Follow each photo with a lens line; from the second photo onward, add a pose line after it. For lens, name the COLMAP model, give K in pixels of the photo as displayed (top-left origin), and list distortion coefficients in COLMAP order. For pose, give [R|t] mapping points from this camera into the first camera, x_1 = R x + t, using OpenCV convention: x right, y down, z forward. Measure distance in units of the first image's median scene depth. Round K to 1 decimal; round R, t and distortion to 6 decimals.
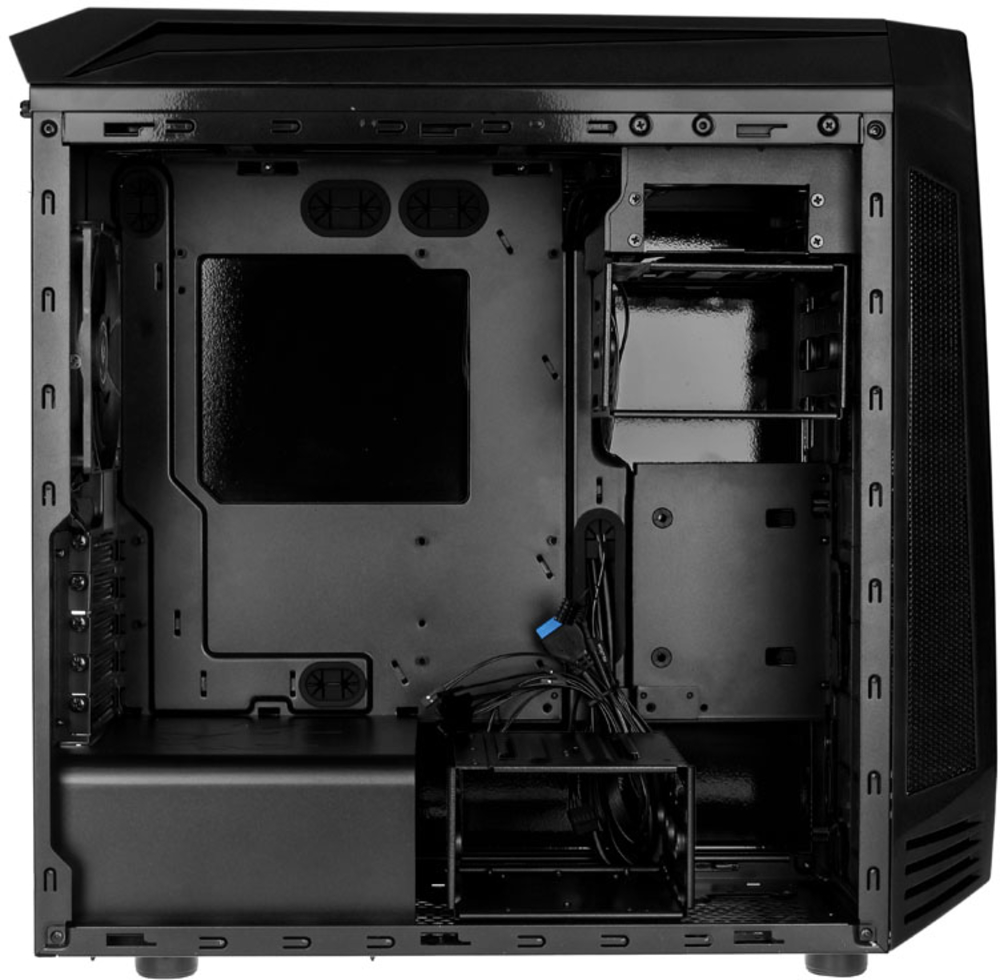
lens RADIAL K [[2666.7, 0, 500.0], [0, 2666.7, 444.9], [0, 0, 1]] dist [-0.003278, -0.043544]
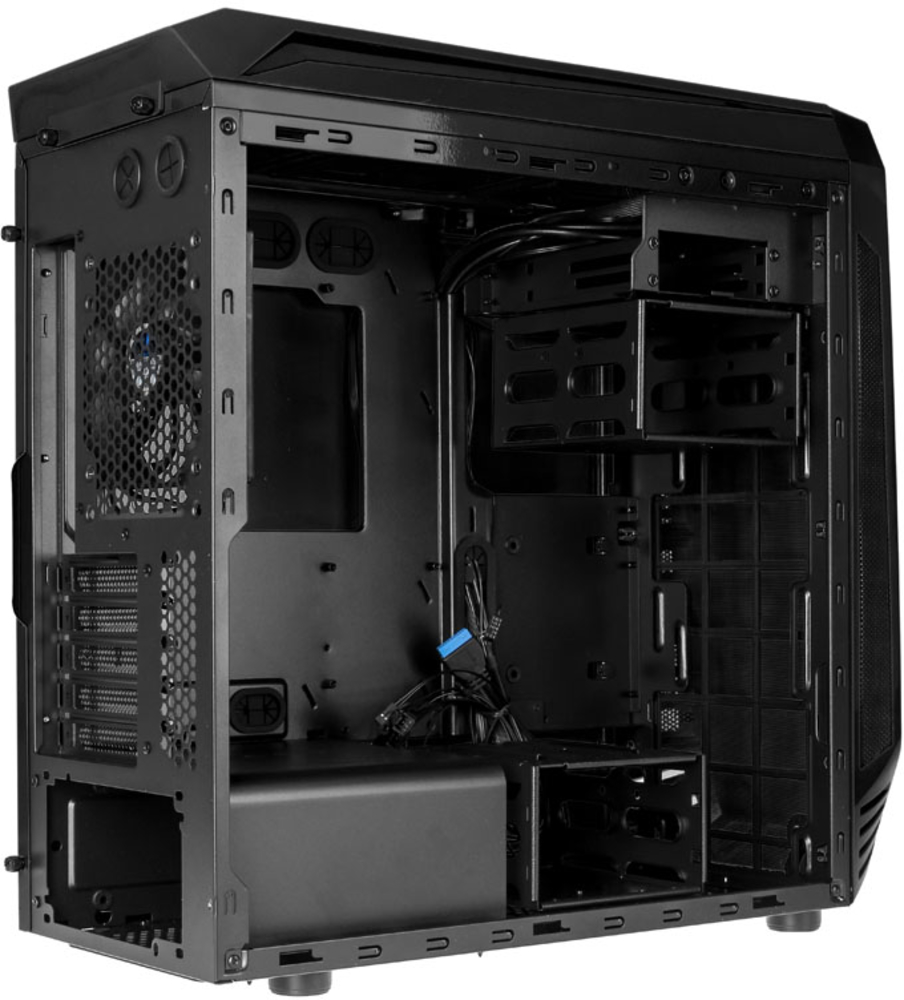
lens RADIAL K [[2454.1, 0, 450.5], [0, 2454.1, 523.7], [0, 0, 1]] dist [-0.541387, 7.451757]
pose [[0.817912, 0.004974, 0.575322, -0.596903], [0.009321, 0.999717, -0.021895, 0.045142], [-0.575268, 0.023271, 0.817634, 0.227246]]
